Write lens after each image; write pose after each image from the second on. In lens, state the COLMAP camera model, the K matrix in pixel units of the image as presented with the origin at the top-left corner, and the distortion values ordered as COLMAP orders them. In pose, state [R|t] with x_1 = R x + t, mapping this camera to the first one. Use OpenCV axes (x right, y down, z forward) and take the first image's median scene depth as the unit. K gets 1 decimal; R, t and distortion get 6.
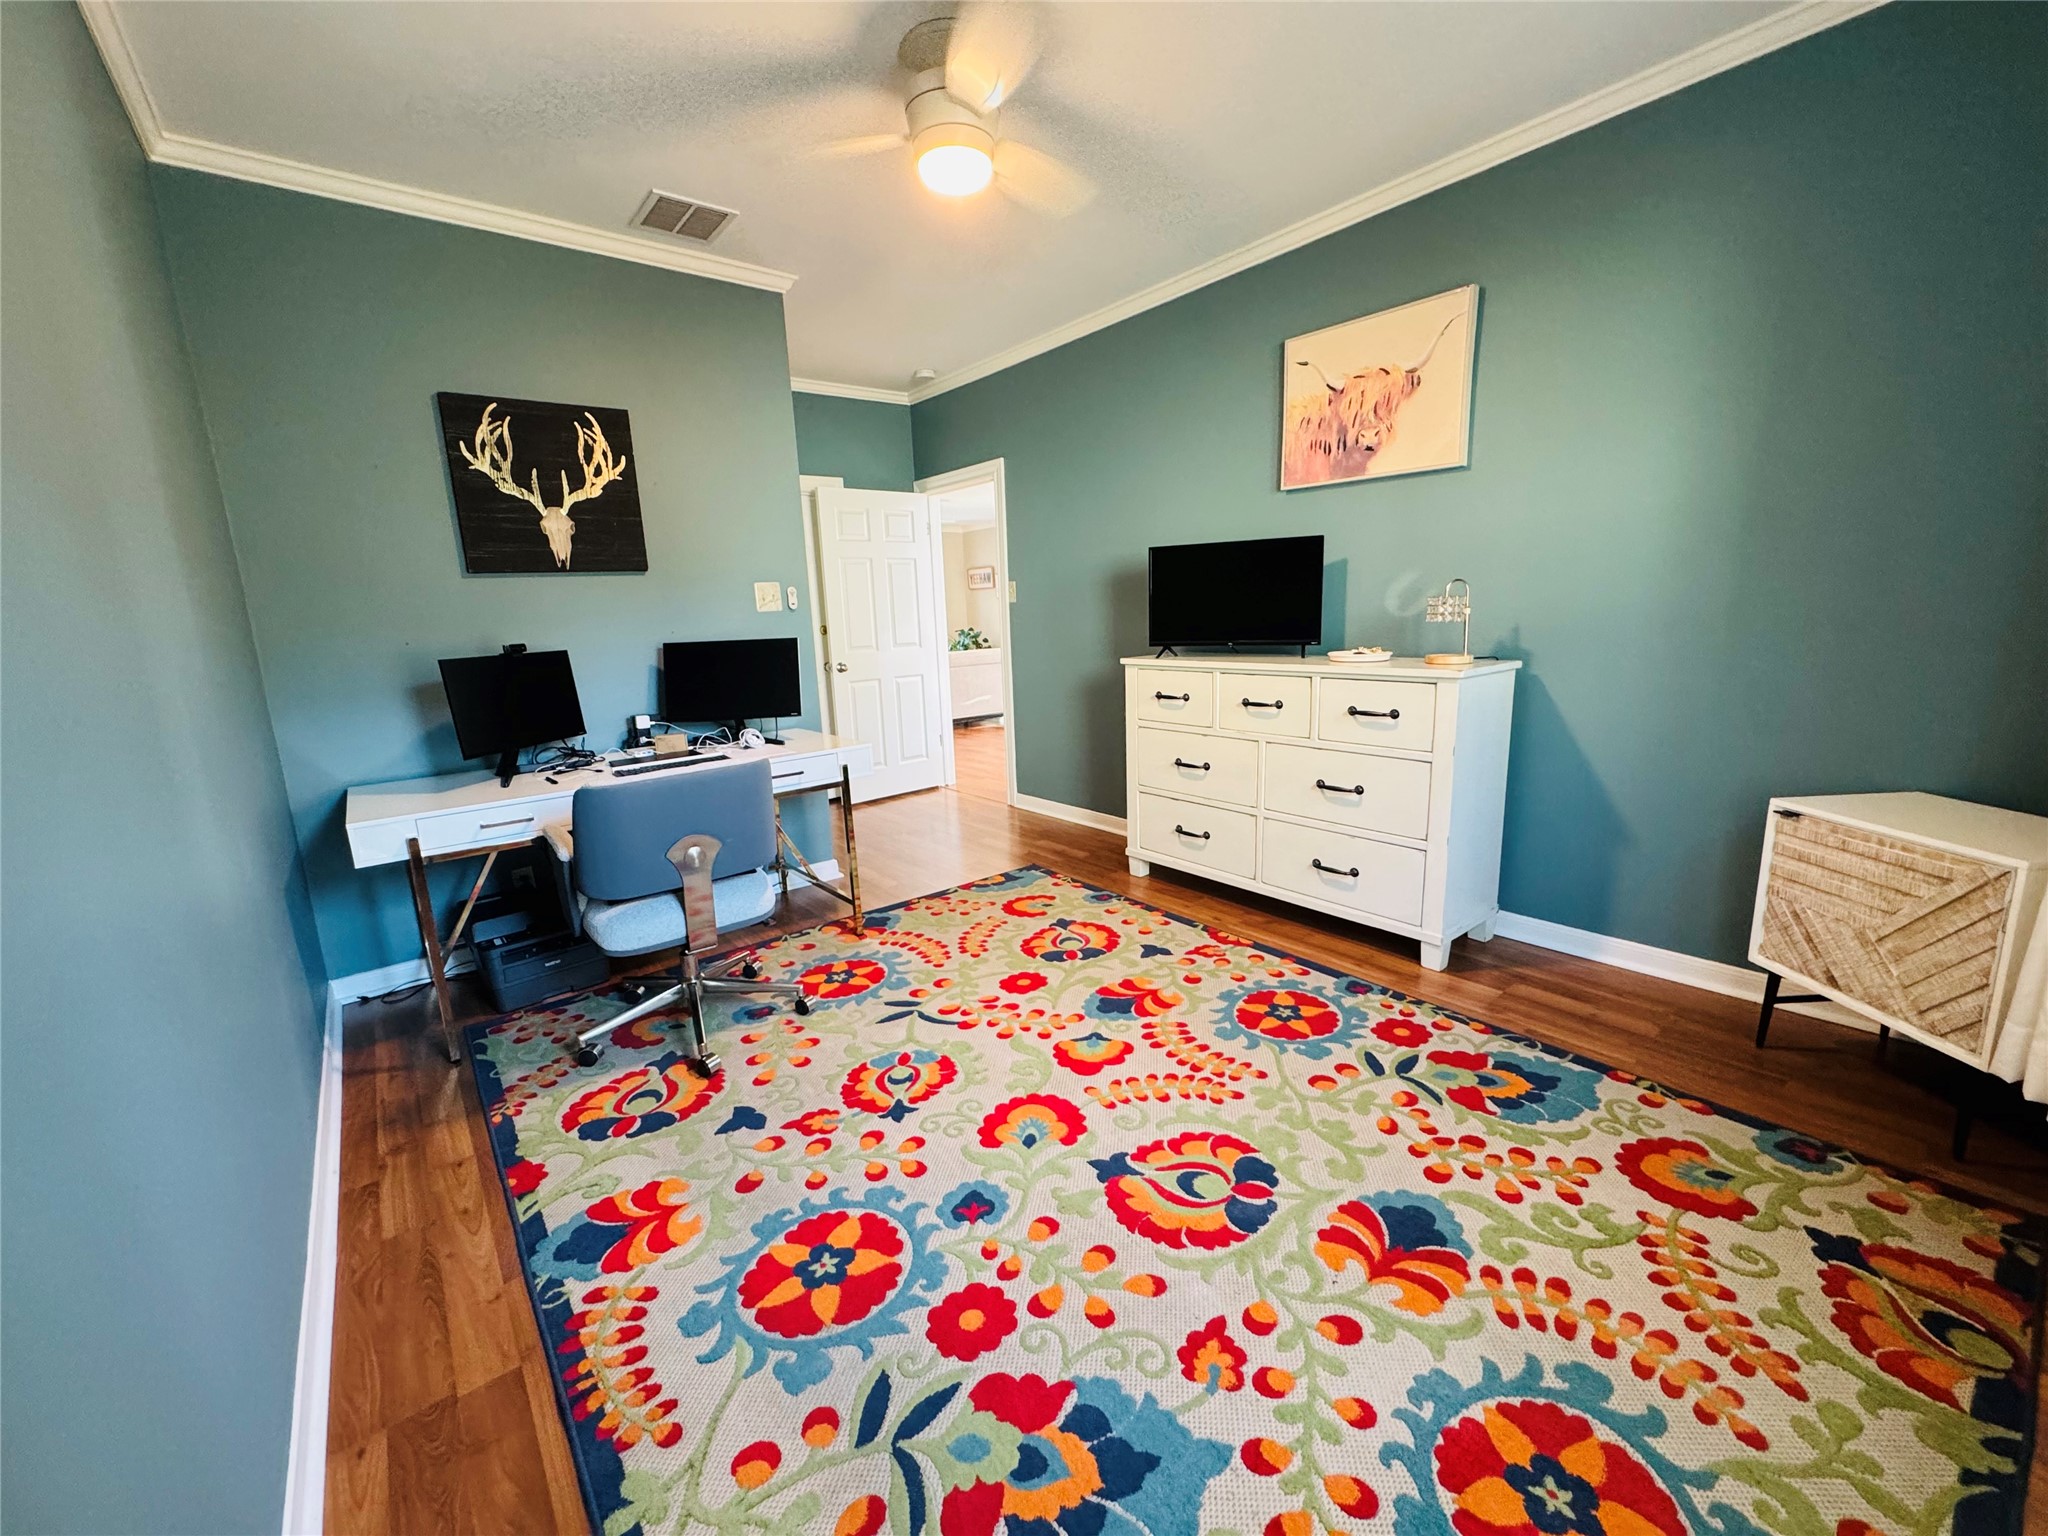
lens RADIAL K [[820.7, 0, 1021.9], [0, 820.7, 767.5], [0, 0, 1]] dist [-0.009632, 0.002303]
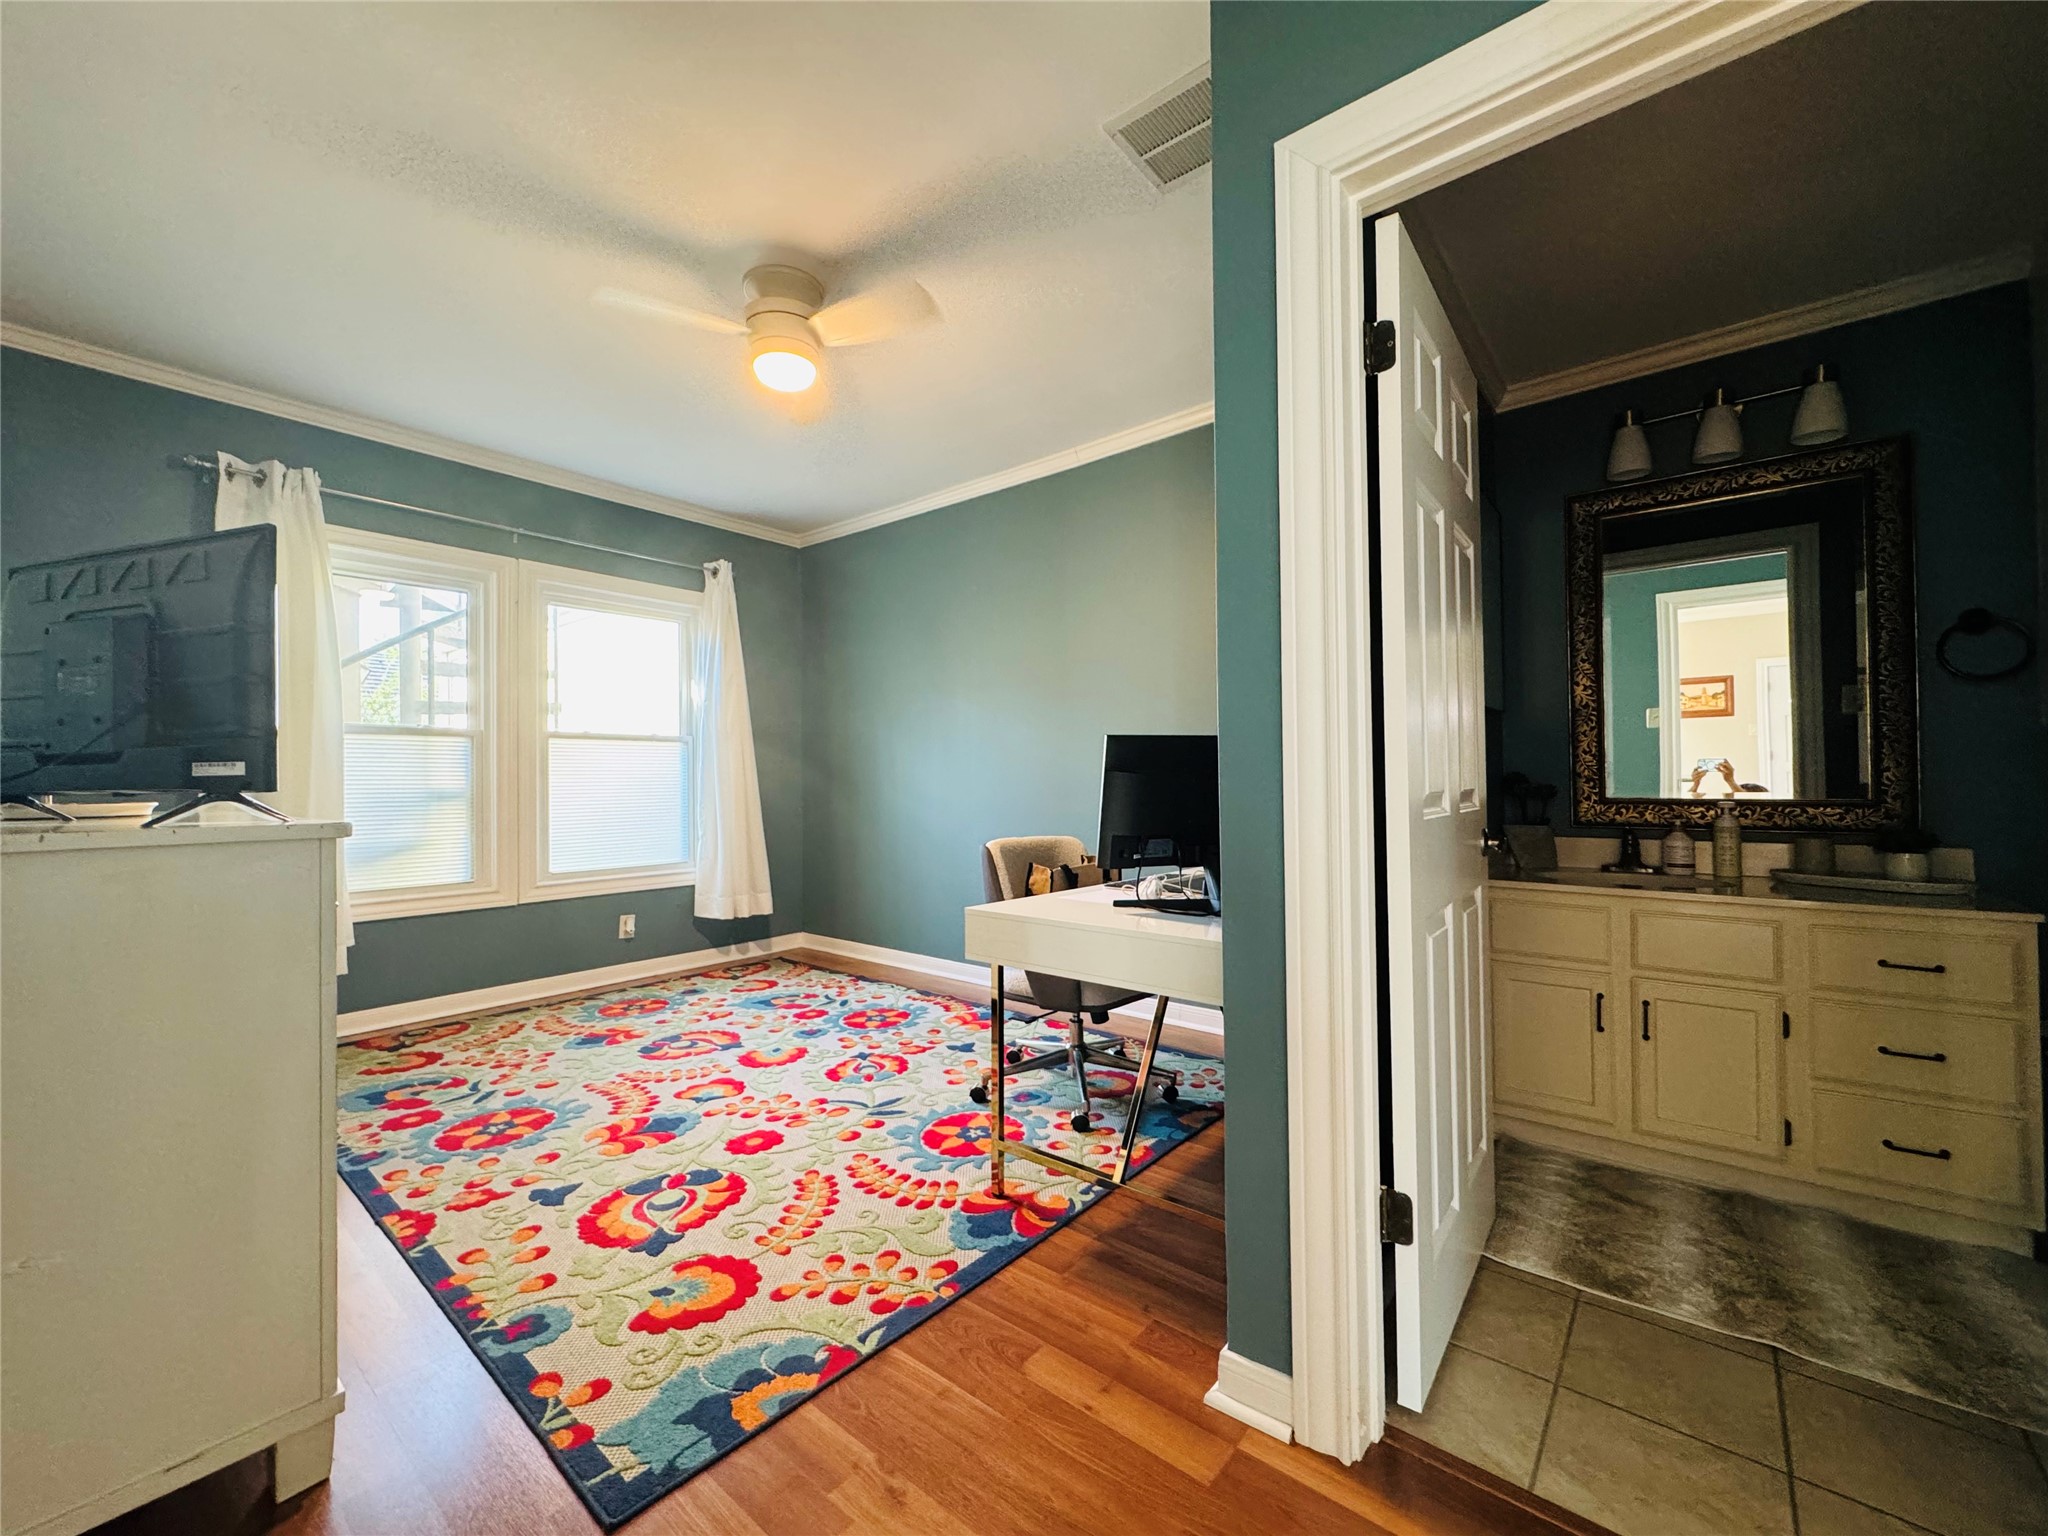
lens RADIAL K [[820.7, 0, 1021.9], [0, 820.7, 767.5], [0, 0, 1]] dist [-0.009632, 0.002303]
pose [[-0.978551, 0.044482, -0.201146, -0.127964], [0.008493, 0.984291, 0.176350, -0.303563], [0.205830, 0.170859, -0.963556, 1.975375]]
